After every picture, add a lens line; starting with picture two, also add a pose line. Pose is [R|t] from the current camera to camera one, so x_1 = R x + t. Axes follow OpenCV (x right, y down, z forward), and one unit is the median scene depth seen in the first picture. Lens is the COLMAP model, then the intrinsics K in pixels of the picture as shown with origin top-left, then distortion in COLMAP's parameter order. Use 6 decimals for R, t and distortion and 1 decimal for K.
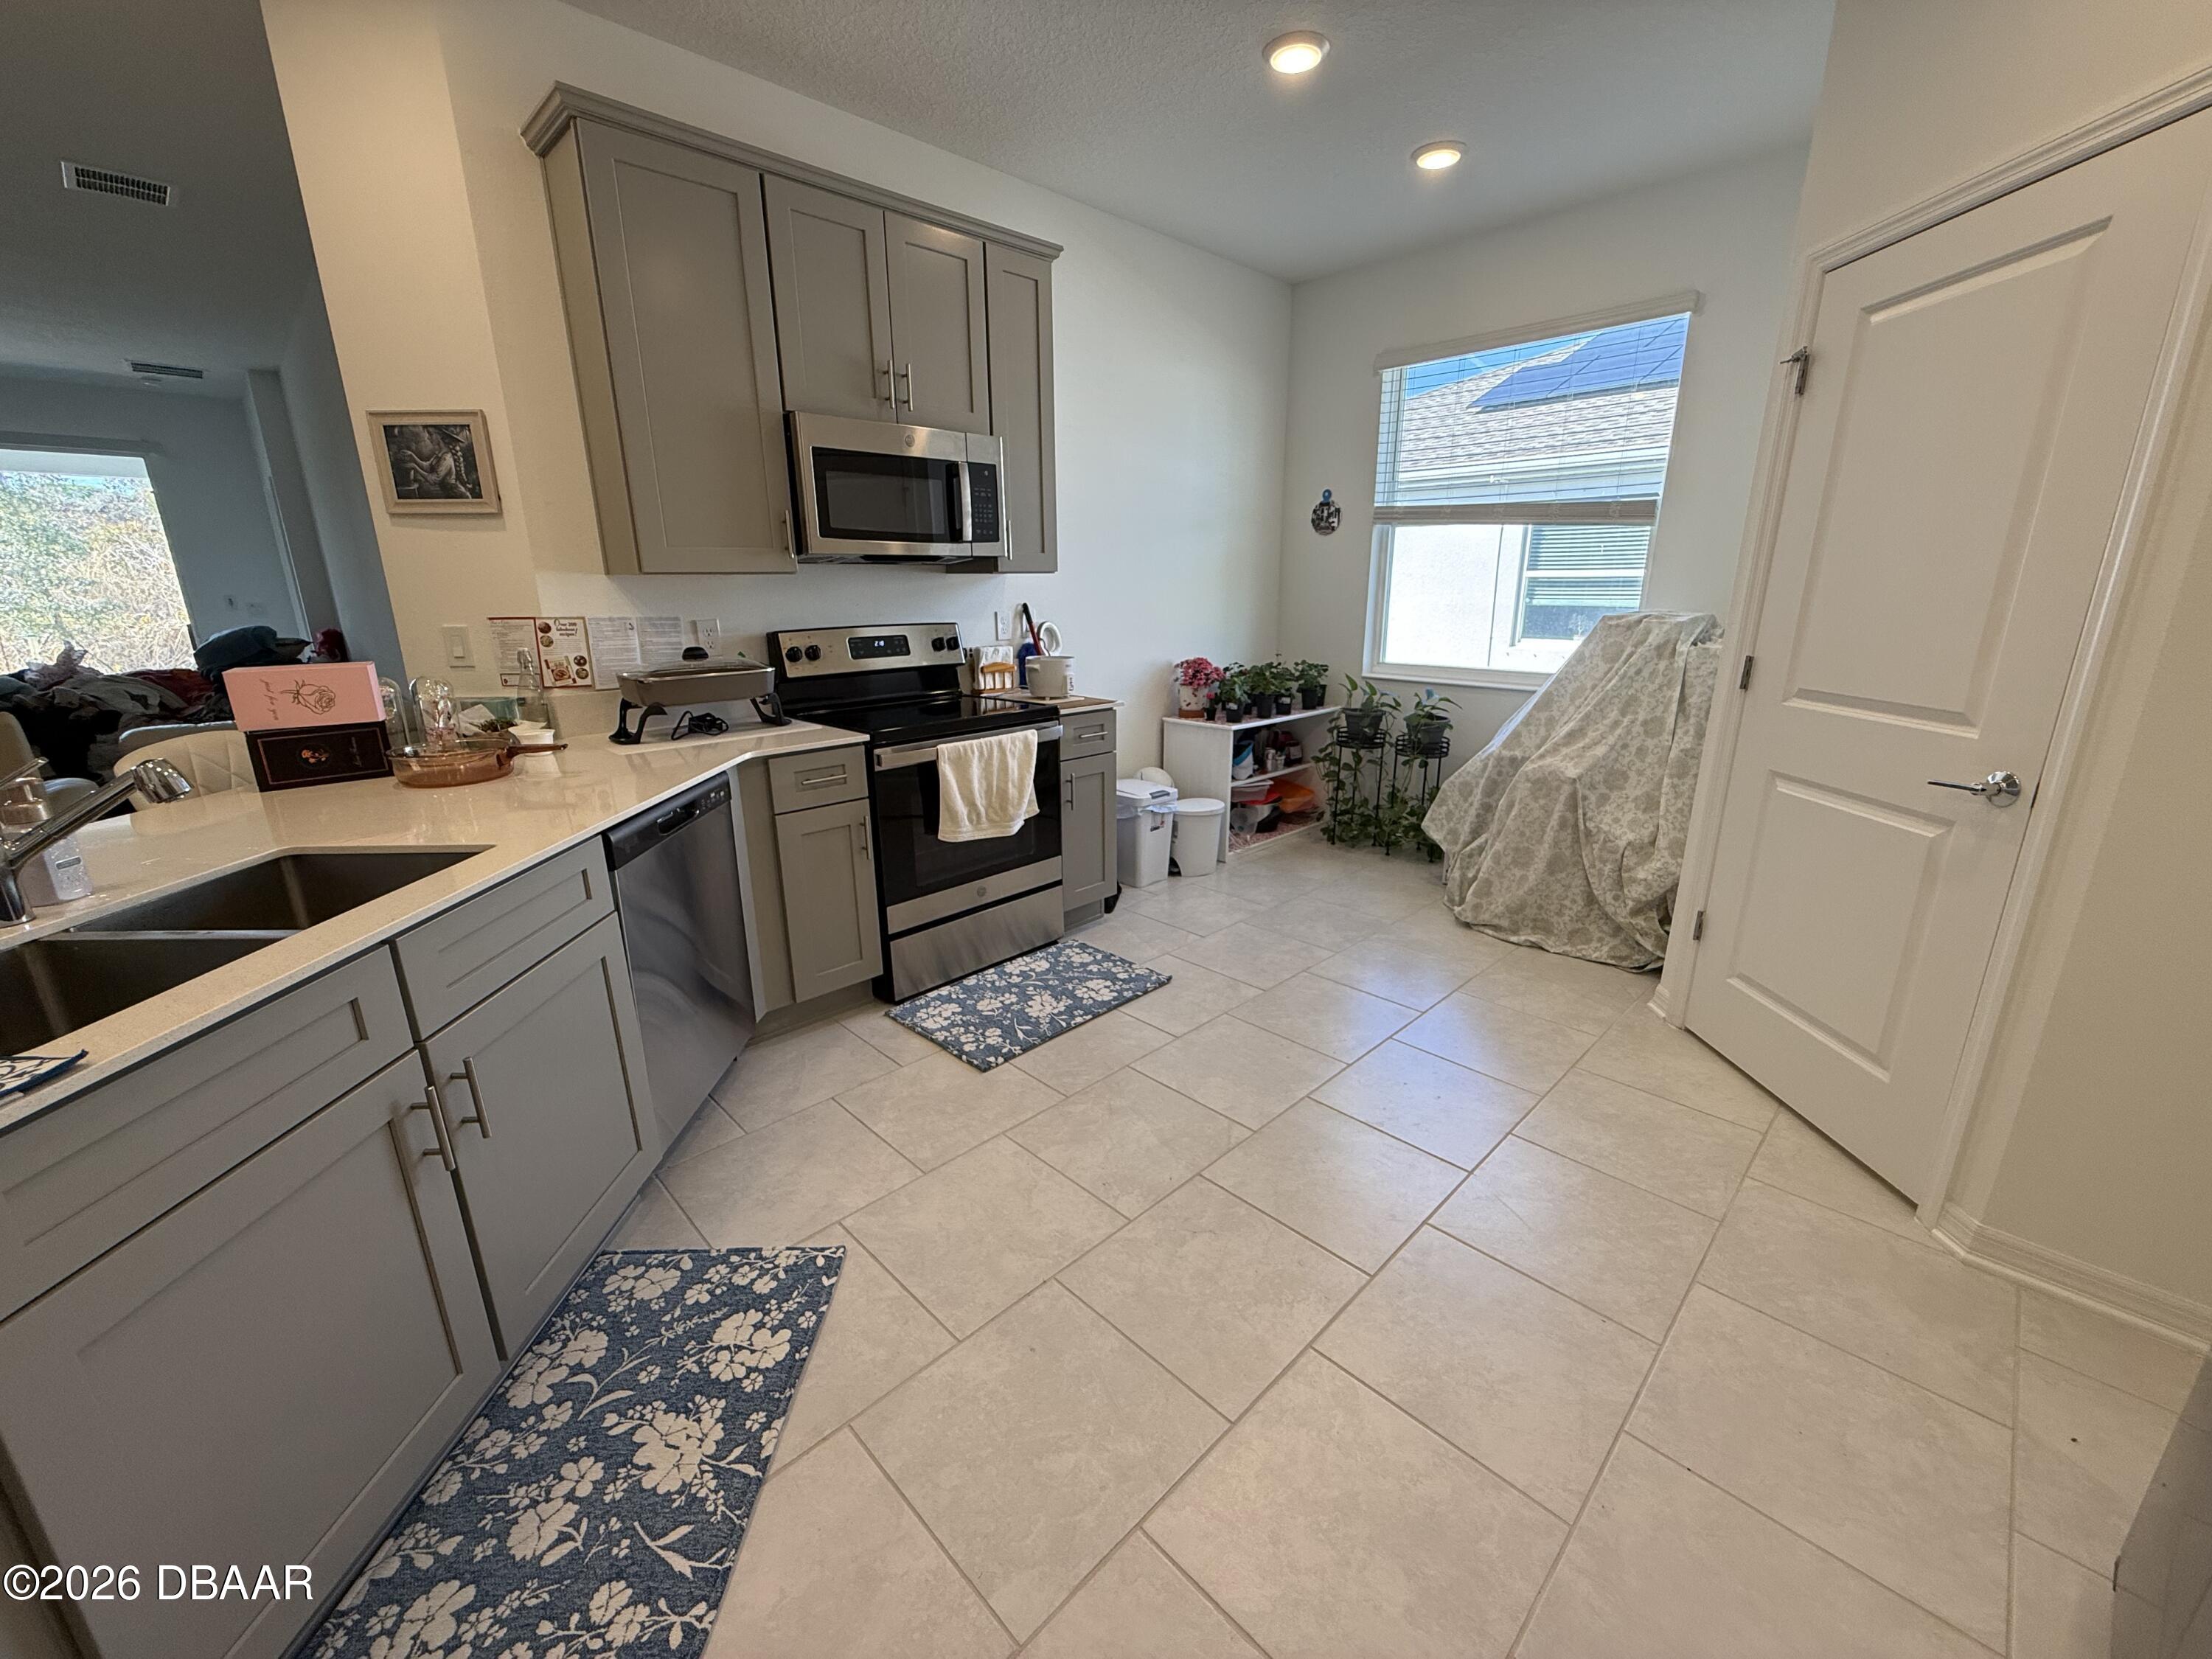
lens RADIAL K [[884.9, 0, 1104.1], [0, 884.9, 834.1], [0, 0, 1]] dist [-0.001761, -0.000282]
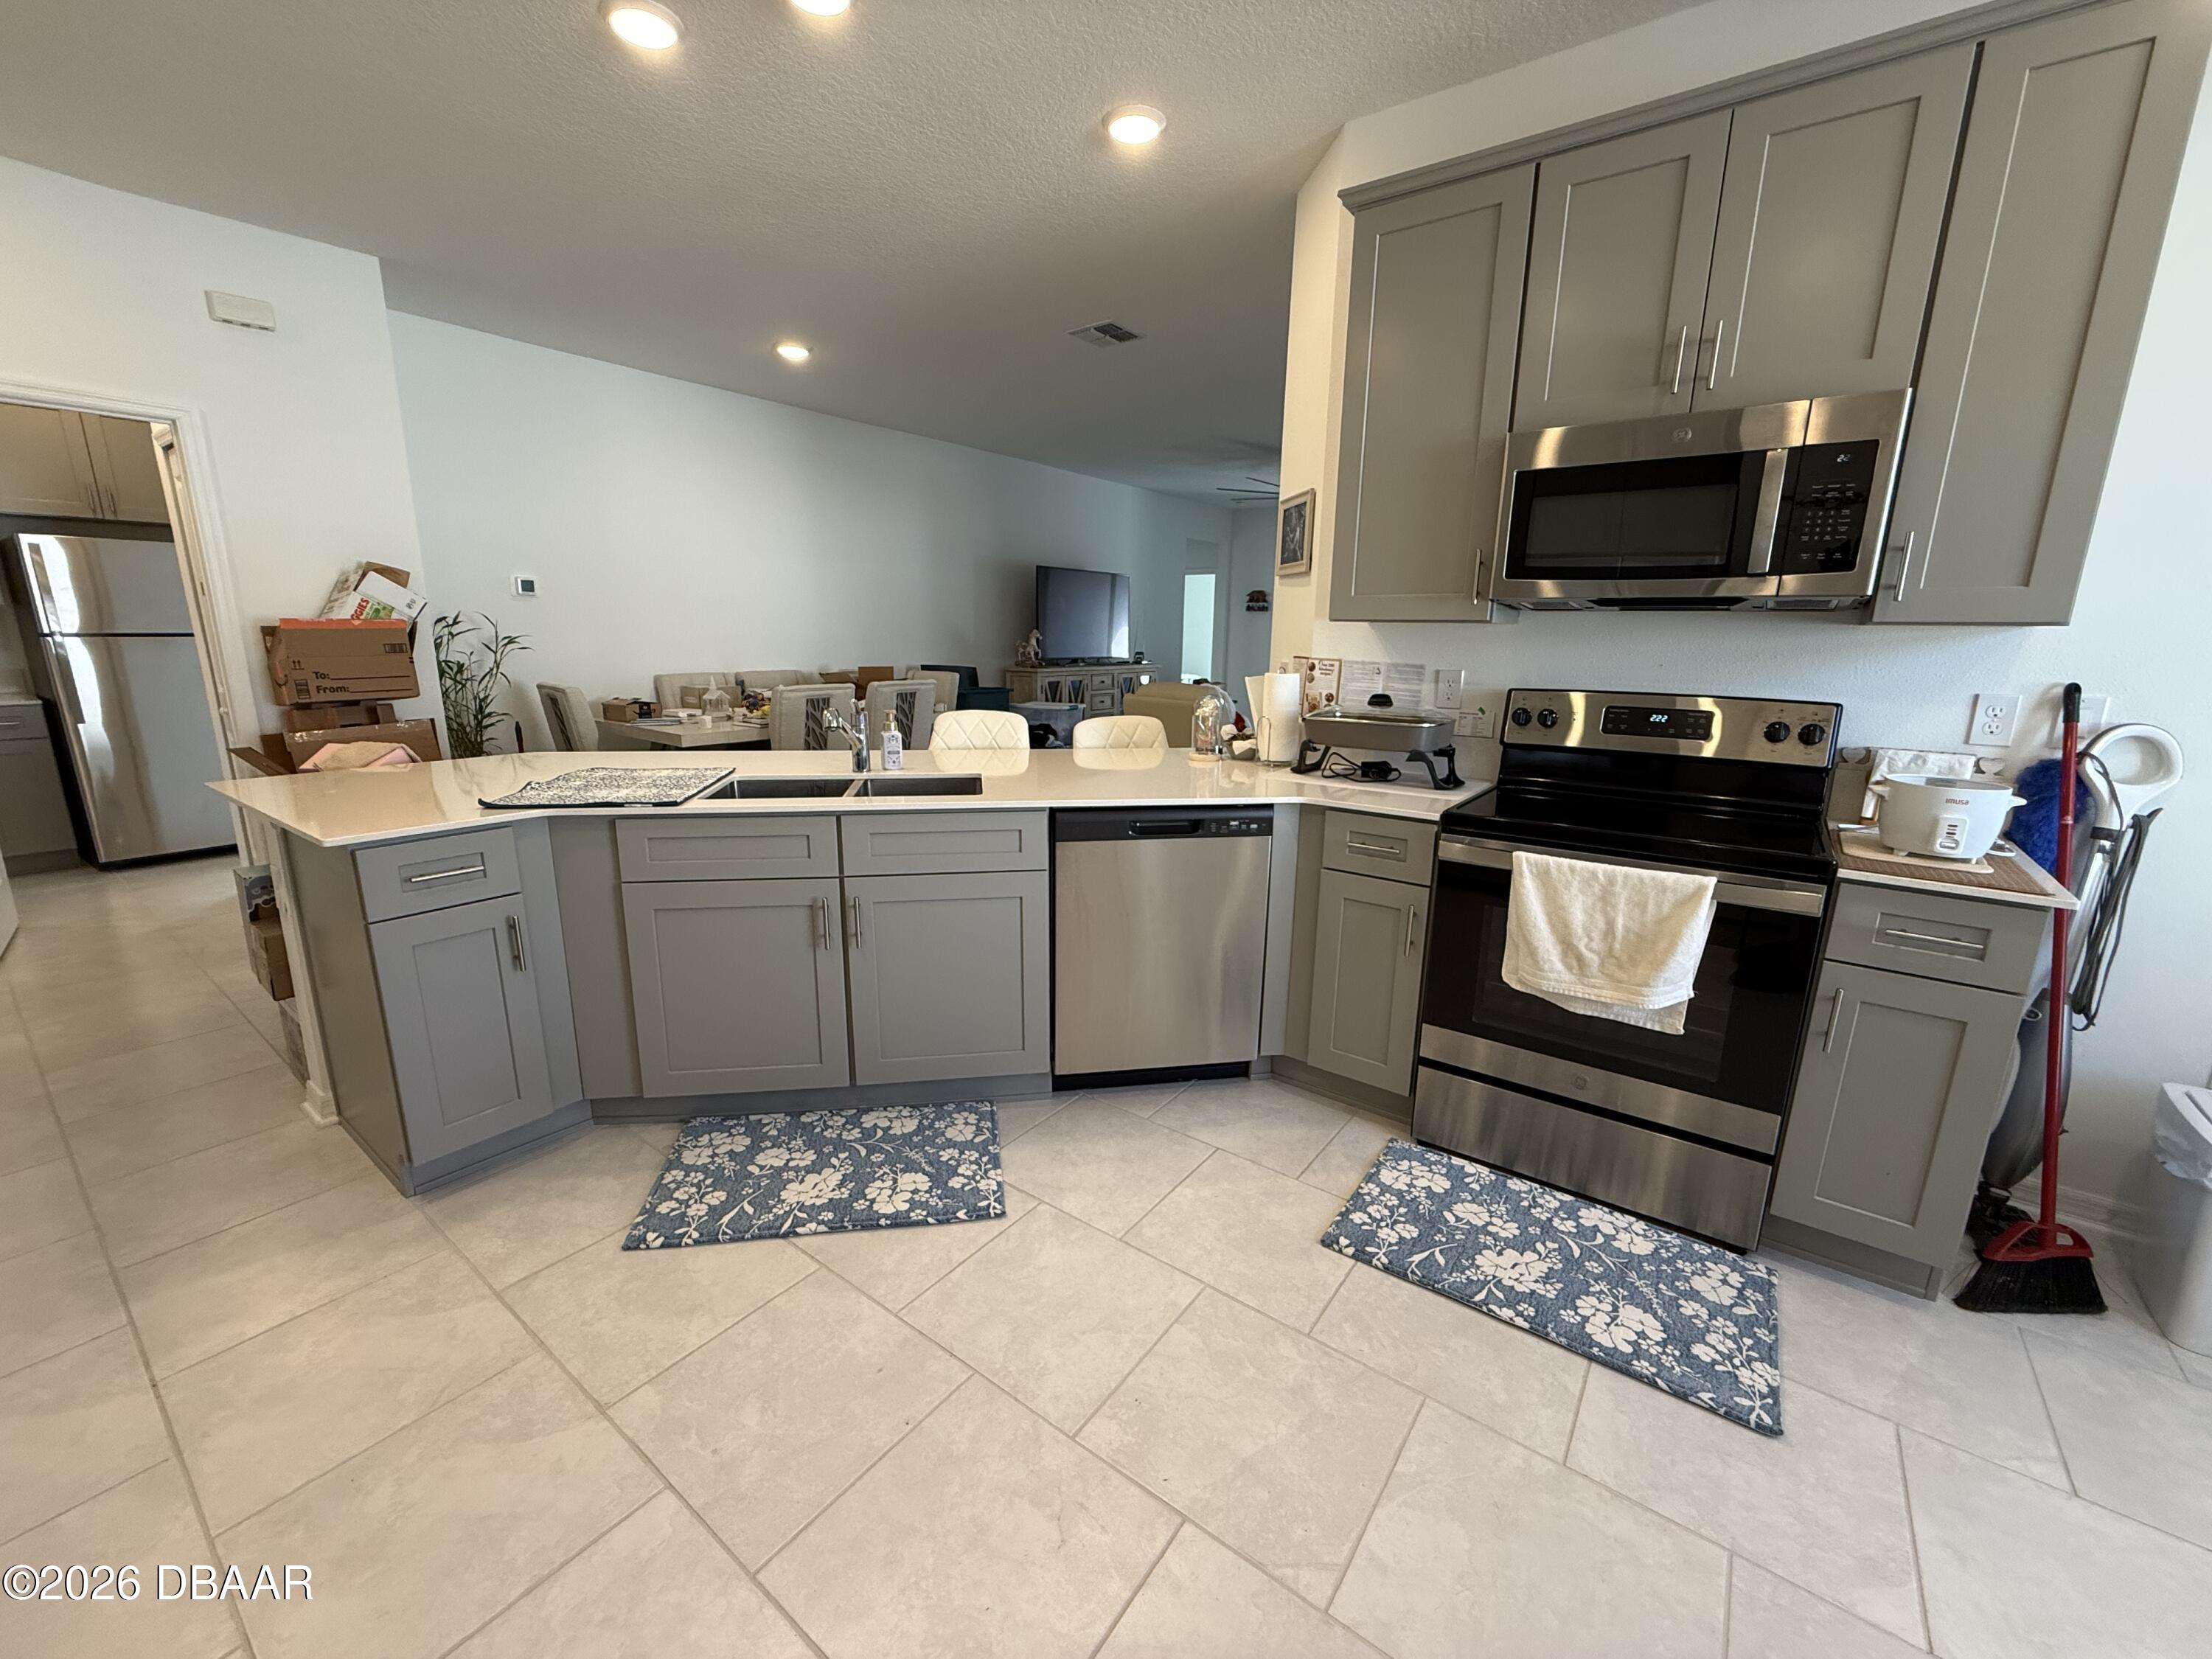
lens RADIAL K [[884.9, 0, 1106.8], [0, 884.9, 834.1], [0, 0, 1]] dist [-0.001761, -0.000282]
pose [[0.156820, 0.233091, -0.959727, 0.469037], [-0.288266, 0.940239, 0.181255, -0.150785], [0.944622, 0.248233, 0.214640, 0.520956]]
